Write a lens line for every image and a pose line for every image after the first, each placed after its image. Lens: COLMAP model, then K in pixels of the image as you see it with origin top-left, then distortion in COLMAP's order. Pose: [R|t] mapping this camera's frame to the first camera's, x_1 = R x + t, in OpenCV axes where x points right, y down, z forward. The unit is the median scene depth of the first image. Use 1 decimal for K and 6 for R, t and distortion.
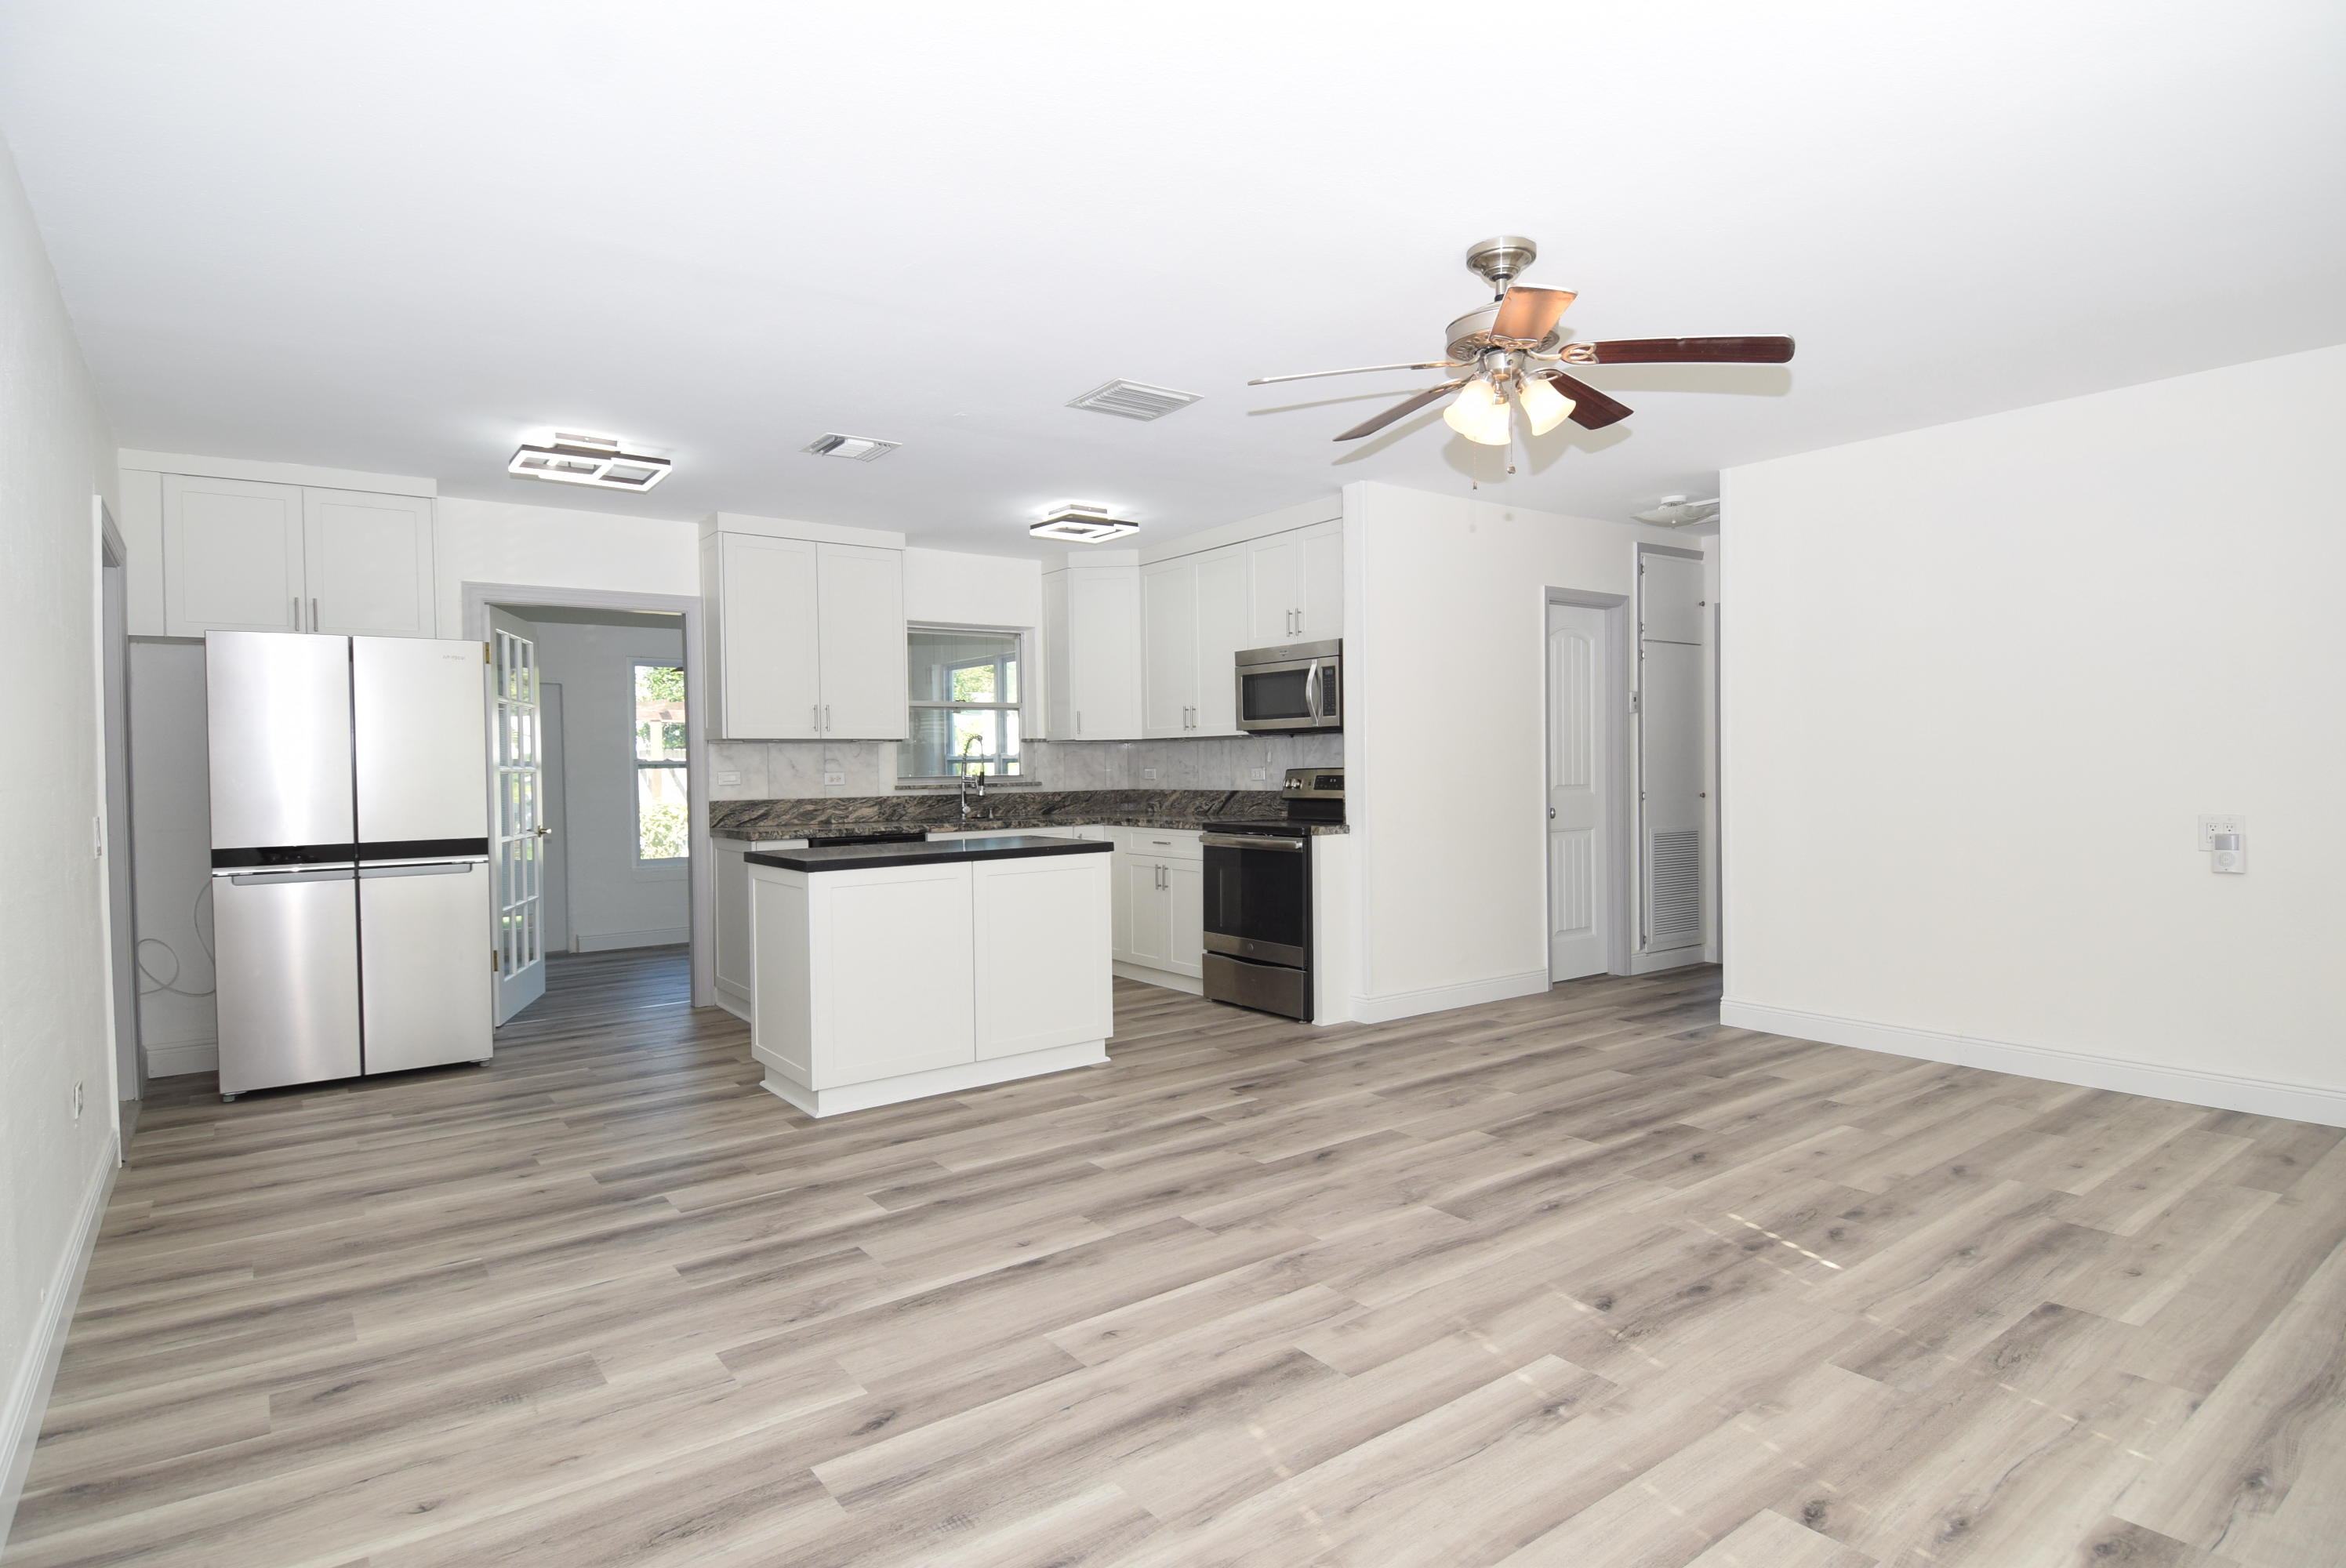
lens RADIAL K [[1223.1, 0, 1176.1], [0, 1223.1, 789.4], [0, 0, 1]] dist [0.043769, -0.047440]
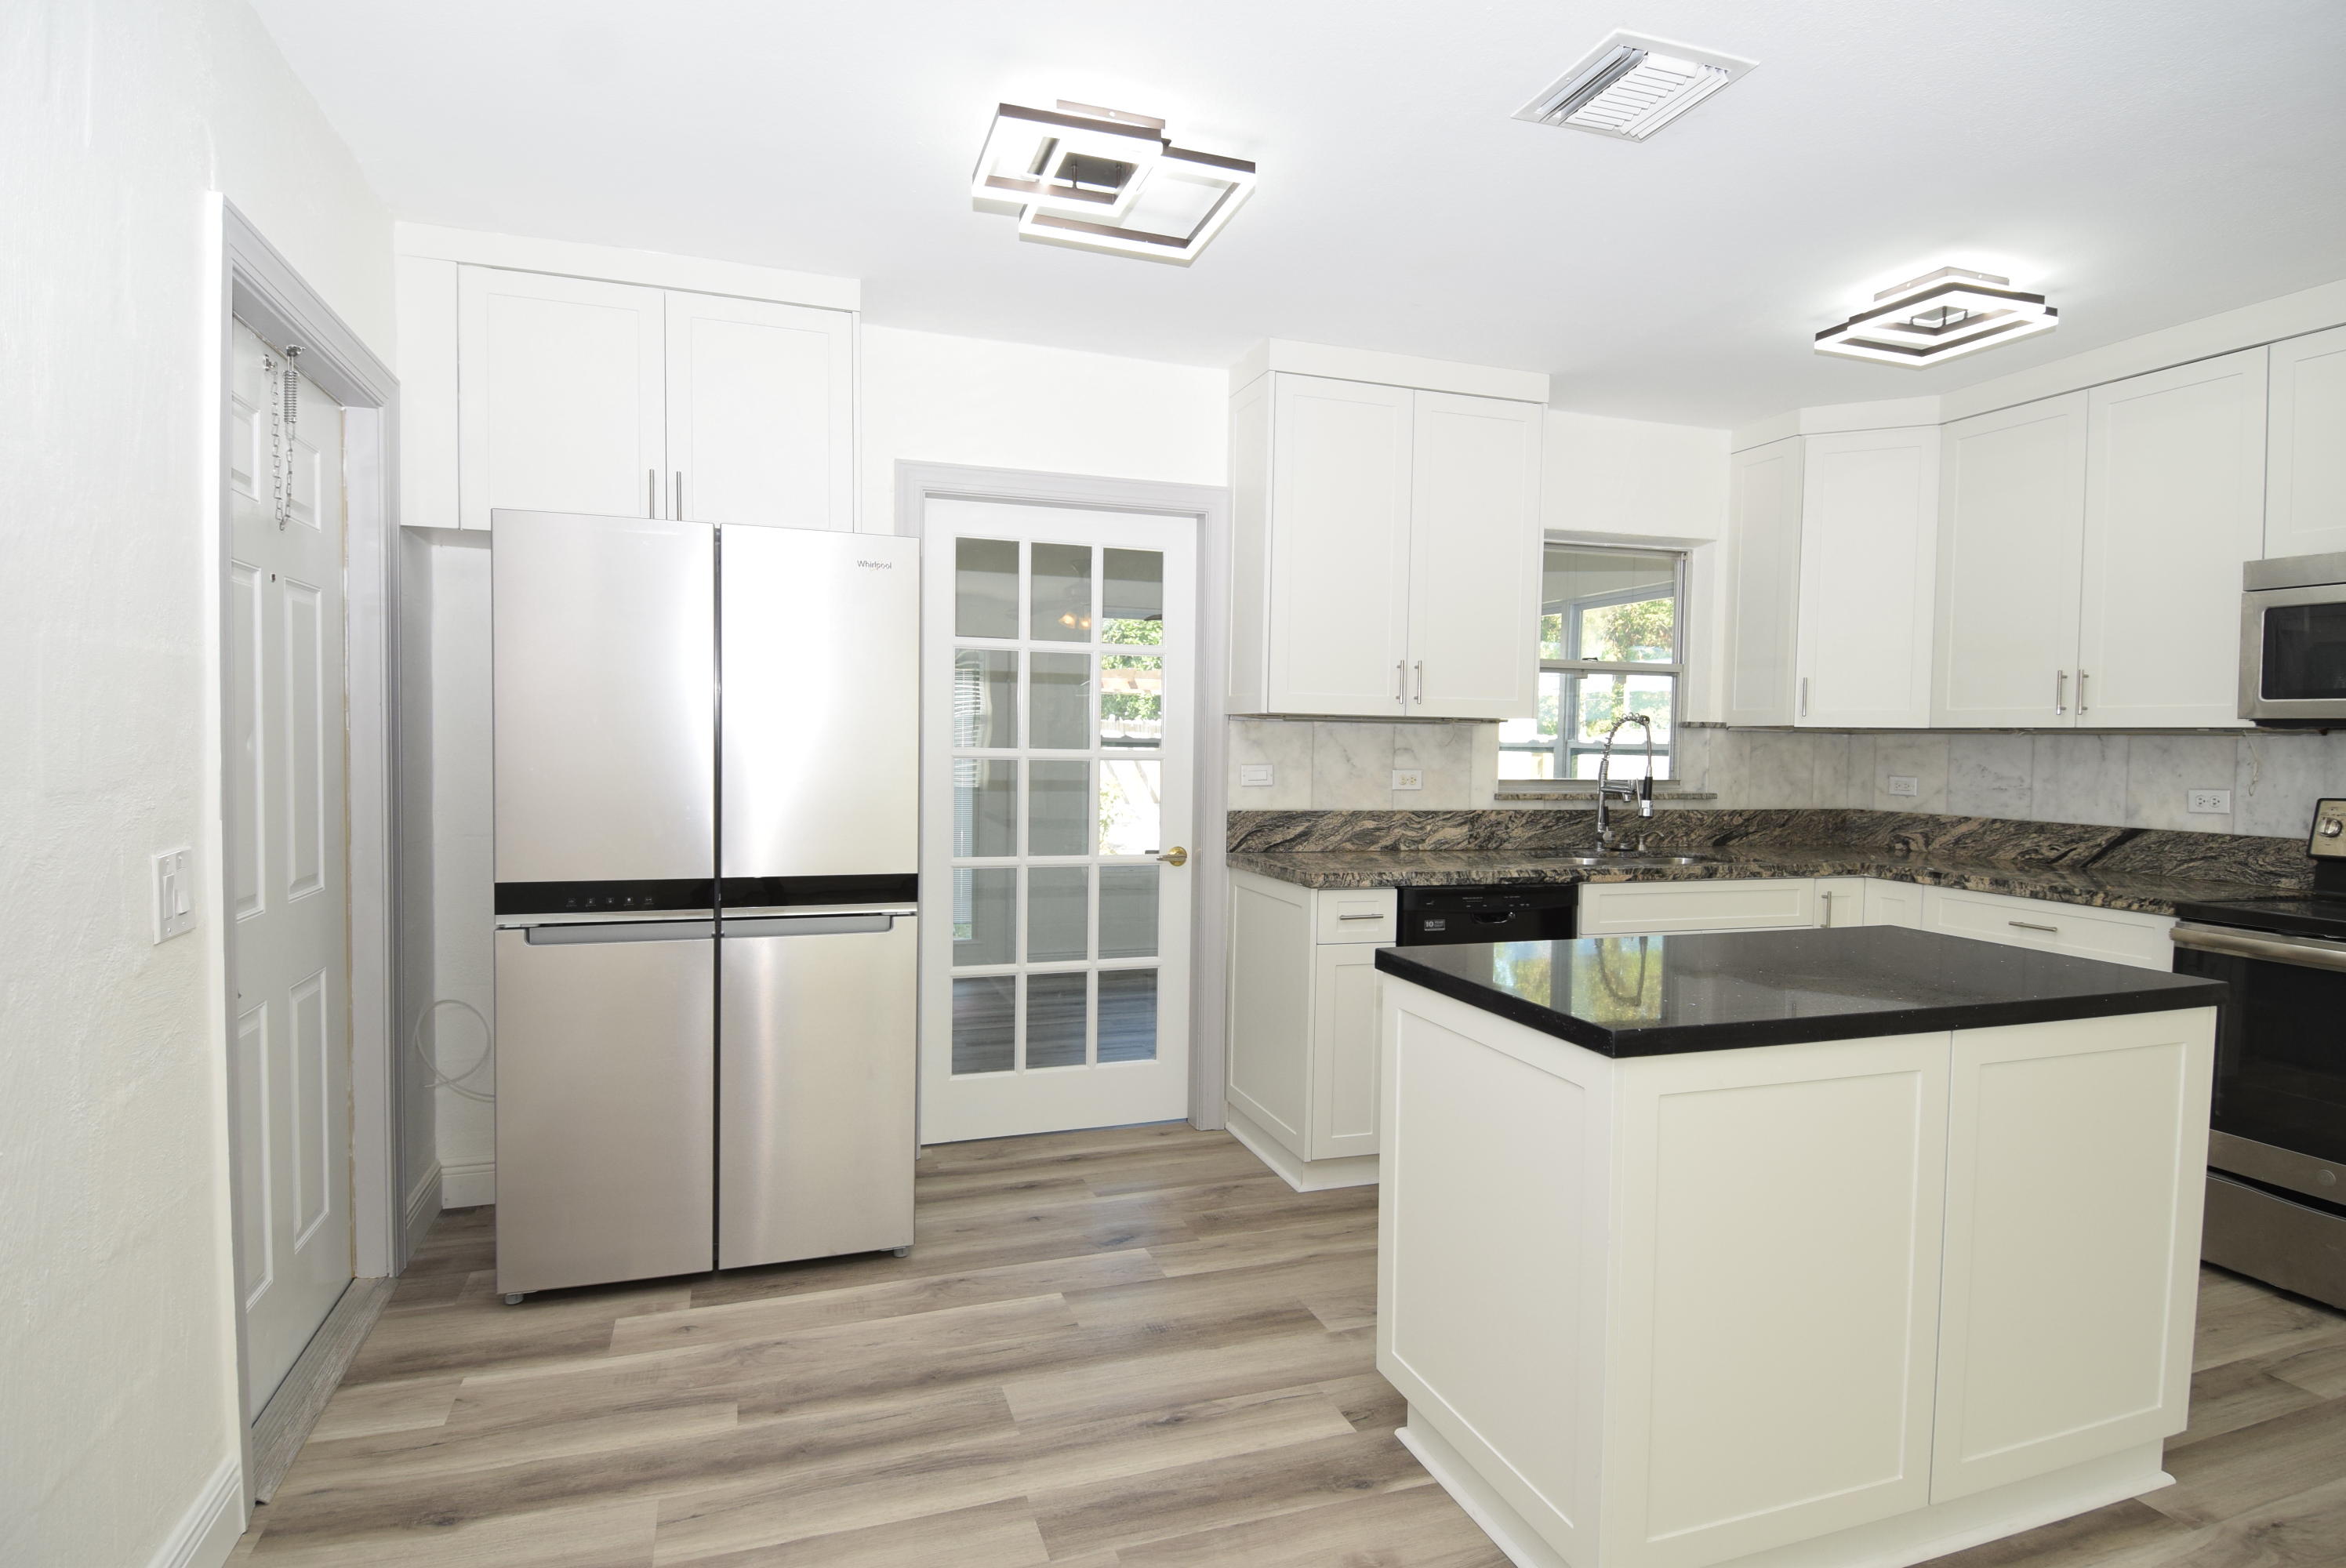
lens RADIAL K [[1223.1, 0, 1169.9], [0, 1223.1, 786.3], [0, 0, 1]] dist [0.043769, -0.047440]
pose [[0.951555, 0.041745, -0.304632, -0.296558], [-0.036298, 0.999064, 0.023524, -0.023051], [0.305329, -0.011327, 0.952180, 0.535011]]
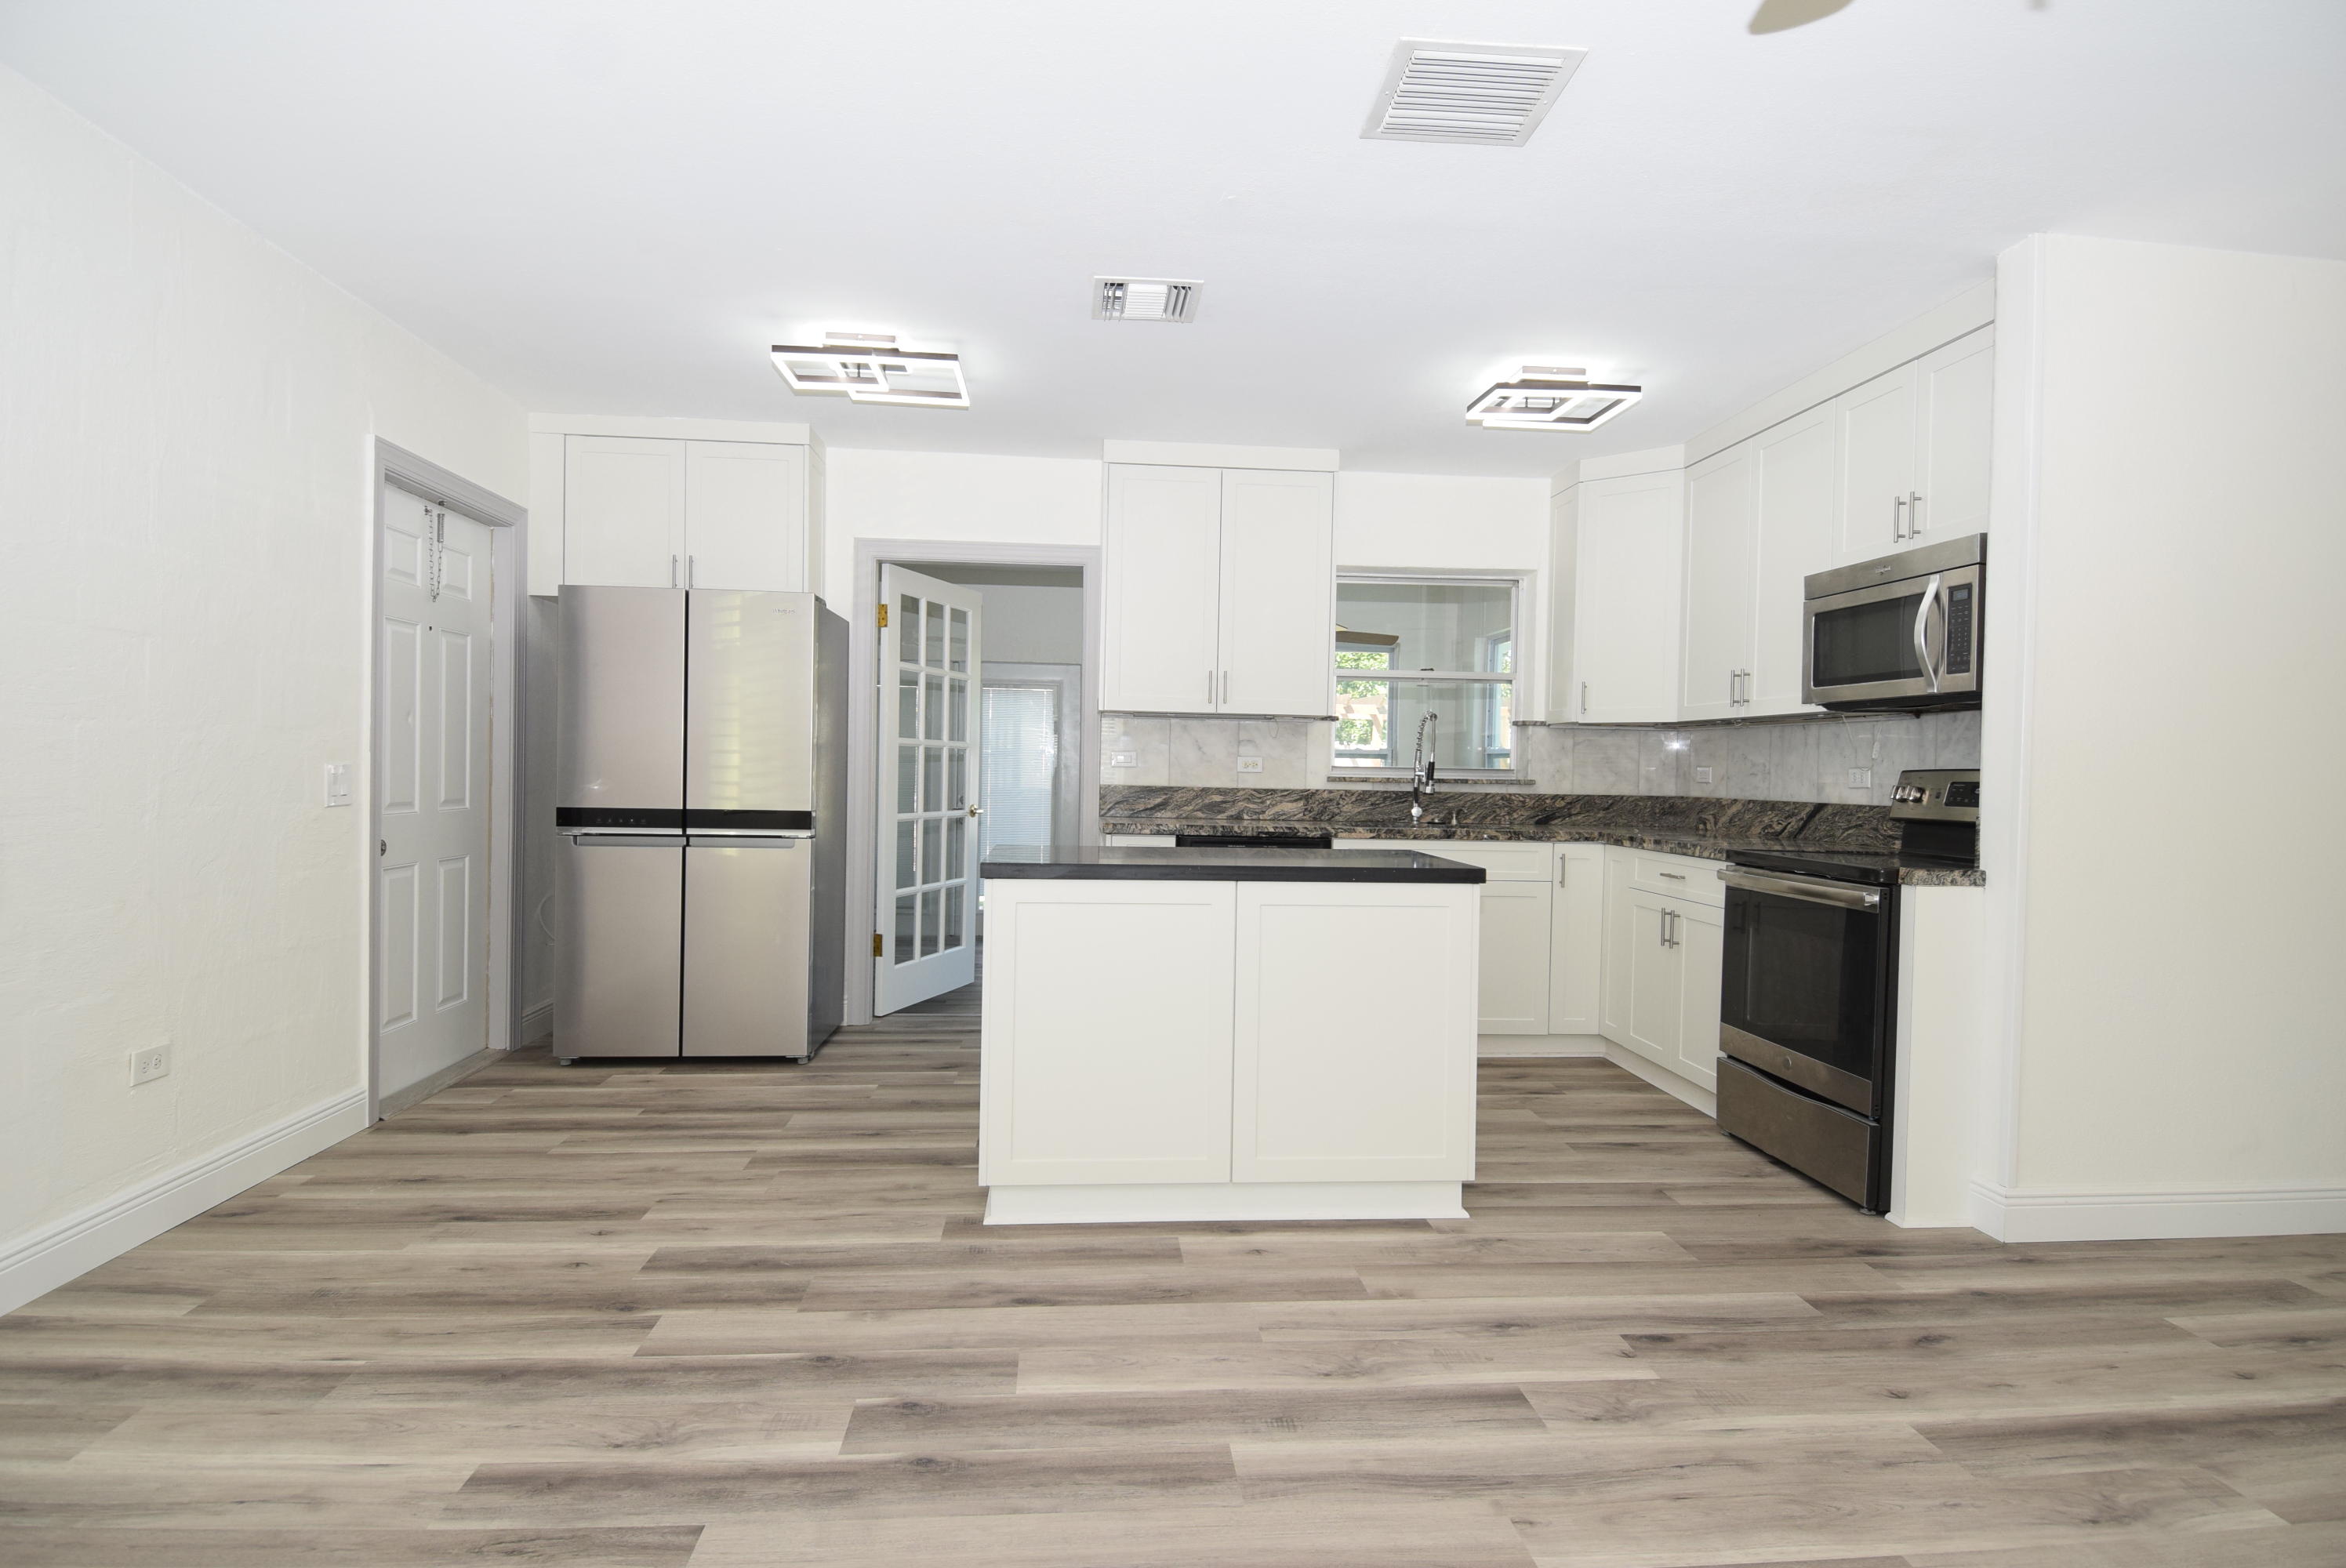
lens RADIAL K [[1223.1, 0, 1172.2], [0, 1223.1, 787.2], [0, 0, 1]] dist [0.043769, -0.047440]
pose [[0.847348, 0.040002, -0.529529, 0.155562], [-0.043442, 0.999038, 0.005956, 0.005414], [0.529258, 0.017957, 0.848271, 0.421824]]
